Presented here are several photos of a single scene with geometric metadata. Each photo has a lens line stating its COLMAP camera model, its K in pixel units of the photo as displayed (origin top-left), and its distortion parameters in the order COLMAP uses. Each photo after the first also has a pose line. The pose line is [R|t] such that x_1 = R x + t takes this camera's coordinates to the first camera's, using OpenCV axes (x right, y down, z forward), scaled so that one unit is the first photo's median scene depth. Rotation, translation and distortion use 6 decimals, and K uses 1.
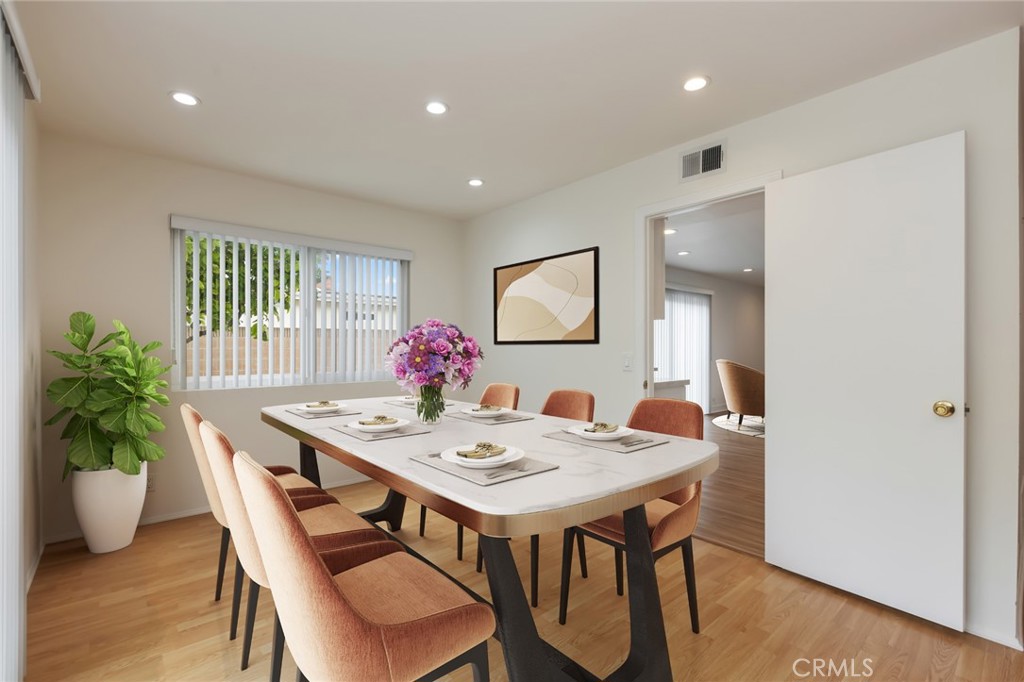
lens RADIAL K [[456.4, 0, 505.4], [0, 456.4, 345.9], [0, 0, 1]] dist [-0.001461, -0.000061]
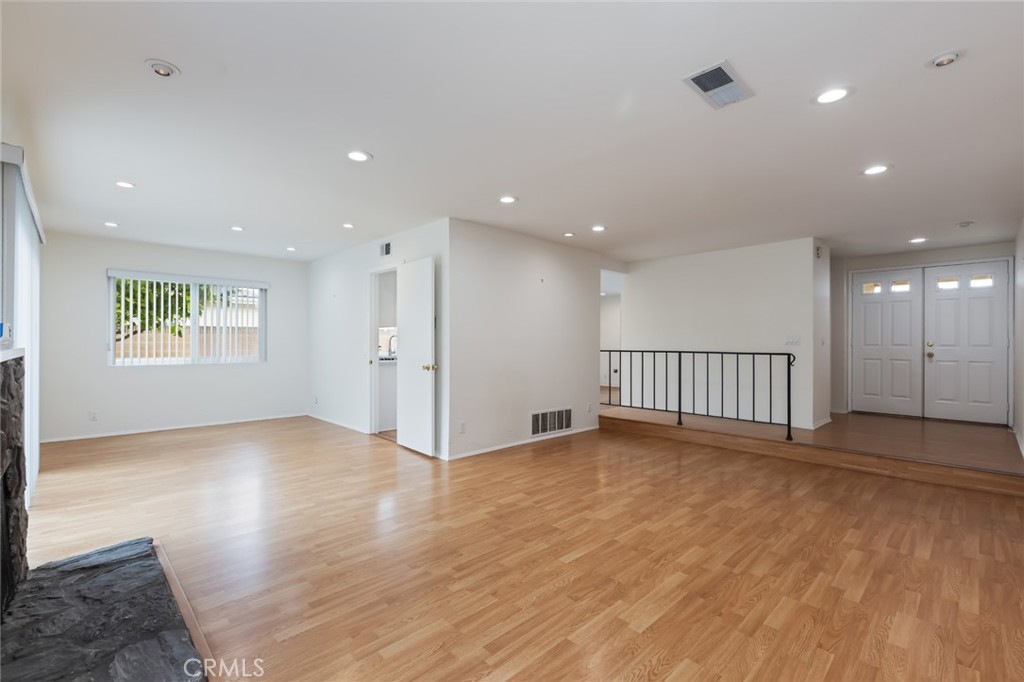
lens RADIAL K [[456.4, 0, 513.6], [0, 456.4, 337.2], [0, 0, 1]] dist [-0.001461, -0.000061]
pose [[0.997788, 0.002452, 0.066429, 0.507824], [-0.002152, 0.999987, -0.004585, -0.007332], [-0.066439, 0.004432, 0.997781, -0.613249]]
